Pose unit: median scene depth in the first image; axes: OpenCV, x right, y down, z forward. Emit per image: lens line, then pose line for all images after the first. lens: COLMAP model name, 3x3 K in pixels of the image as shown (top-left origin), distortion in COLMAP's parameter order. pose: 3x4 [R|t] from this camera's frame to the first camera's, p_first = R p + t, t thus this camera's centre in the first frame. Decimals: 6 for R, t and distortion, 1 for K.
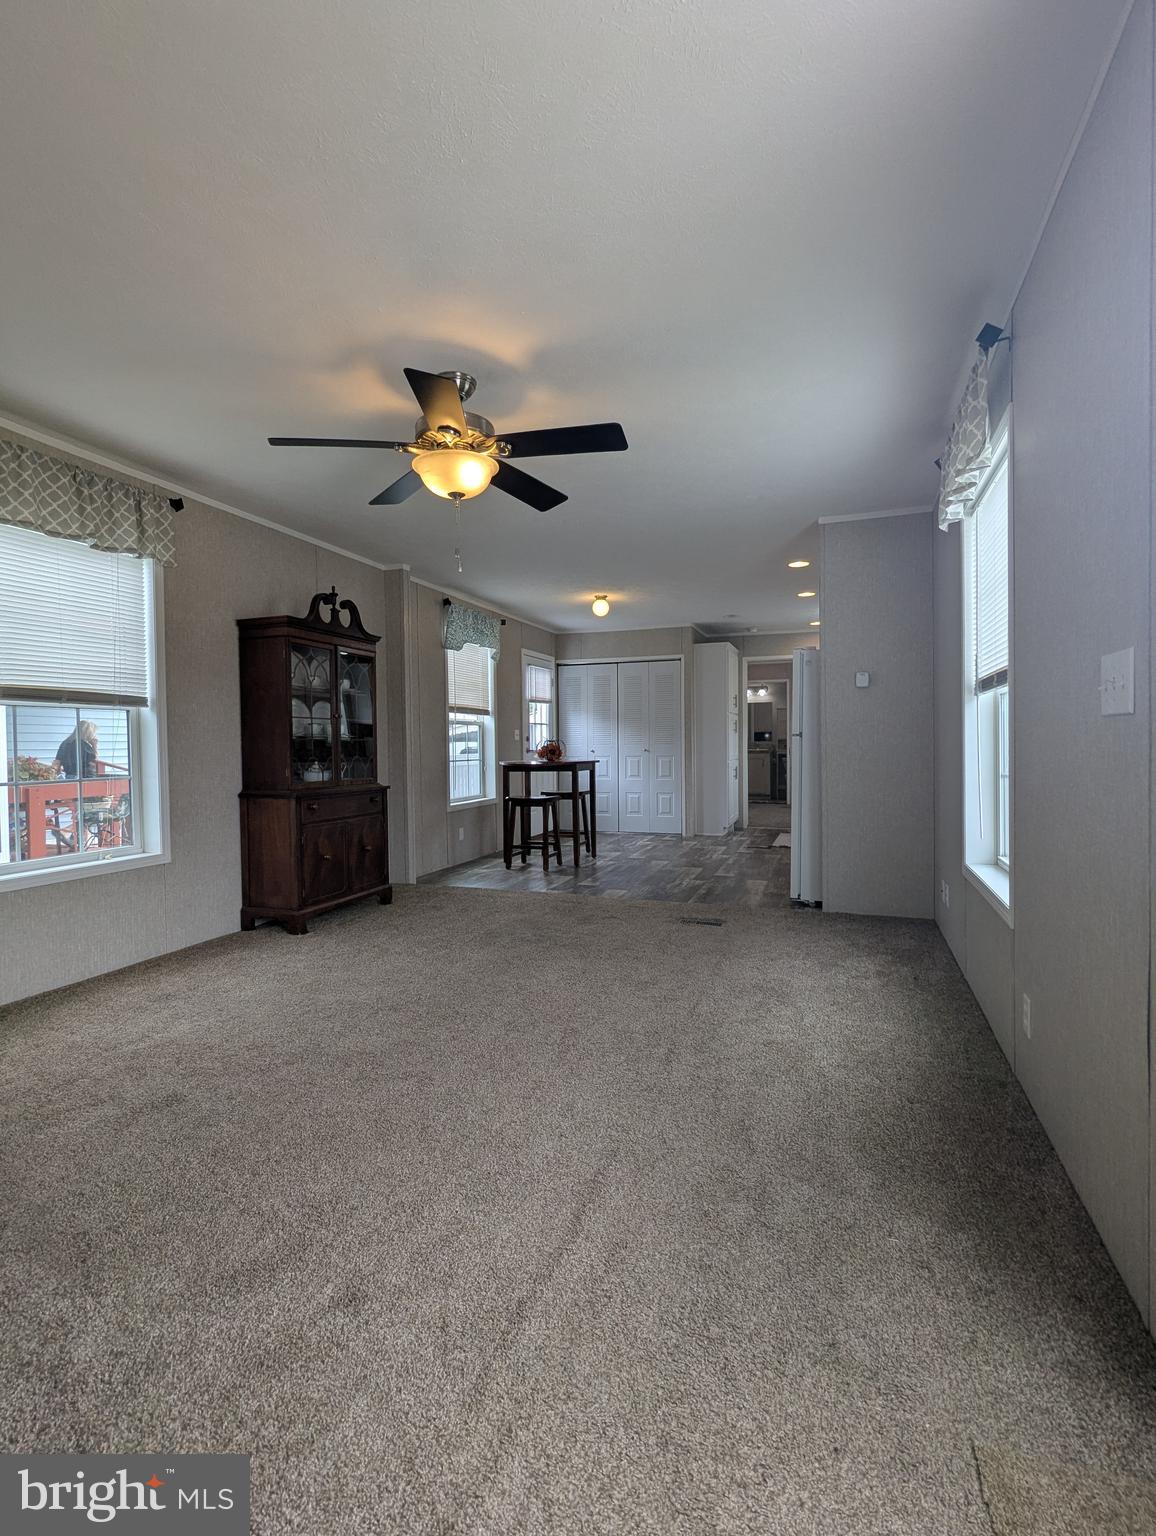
lens RADIAL K [[722.8, 0, 586.0], [0, 722.8, 756.4], [0, 0, 1]] dist [-0.008985, 0.002365]
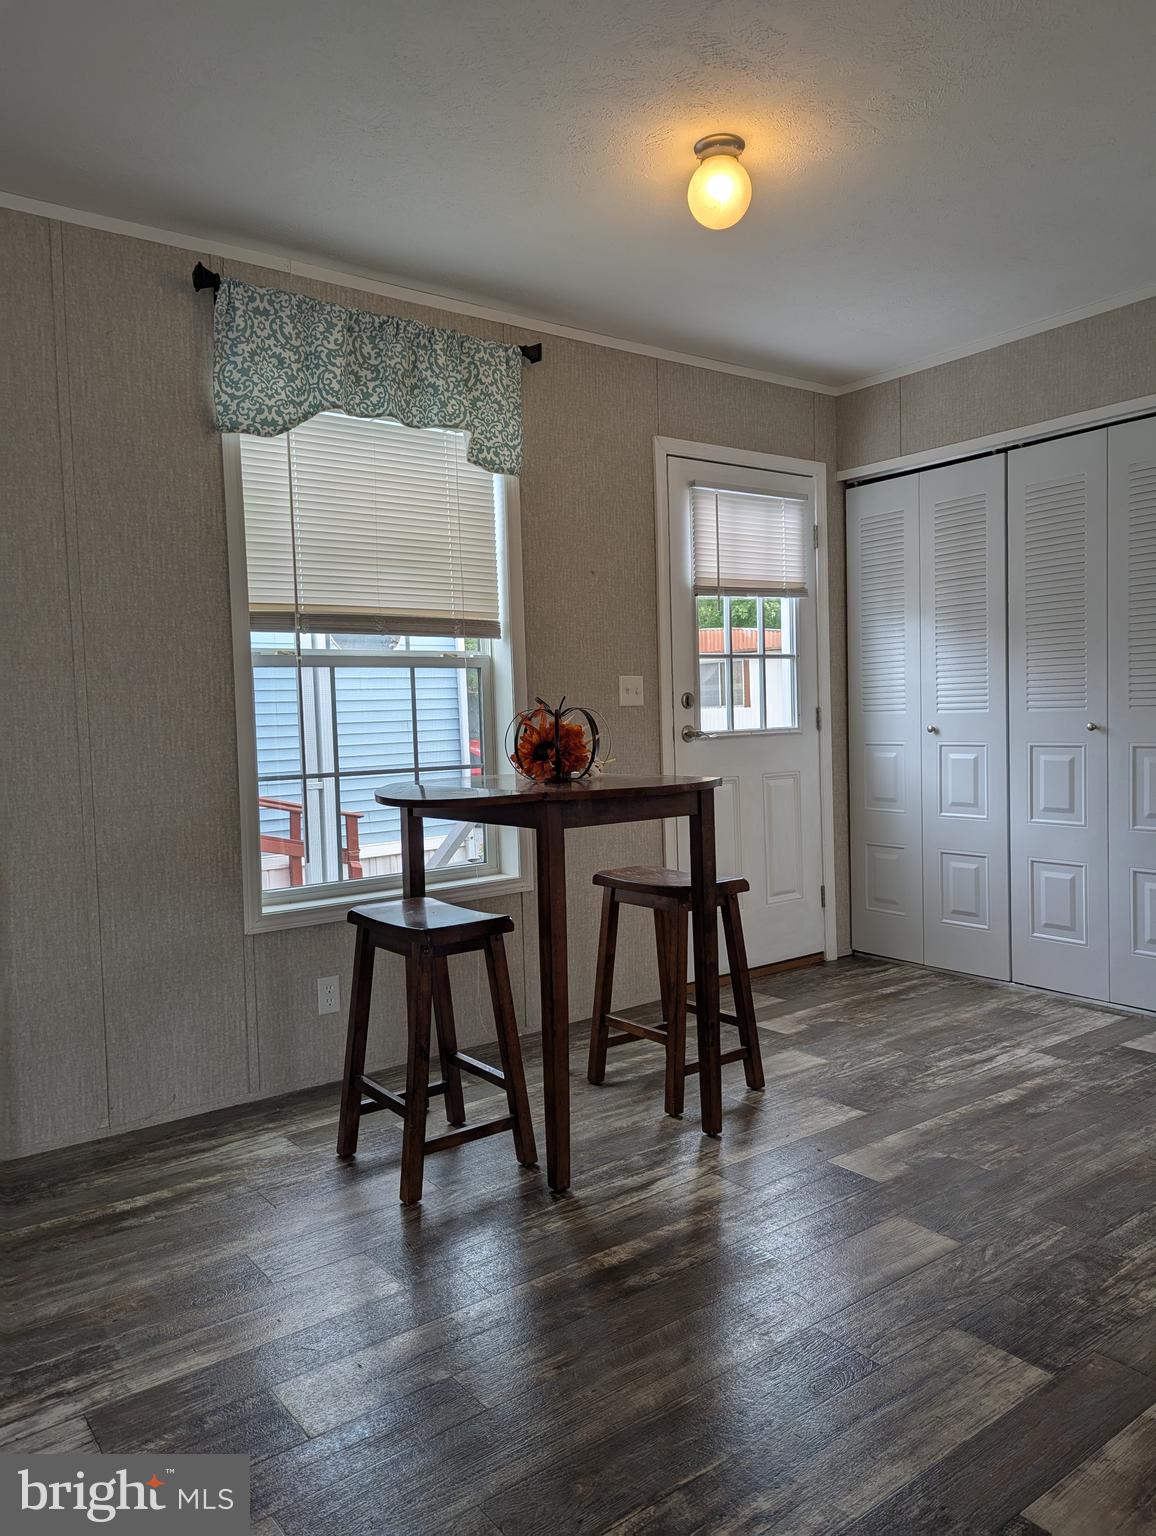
lens RADIAL K [[1092.6, 0, 581.7], [0, 1092.6, 760.7], [0, 0, 1]] dist [0.026275, -0.011132]
pose [[0.833349, 0.018519, -0.552437, 0.175694], [0.006261, 0.999058, 0.042935, -0.018723], [0.552712, -0.039239, 0.832448, 0.557510]]
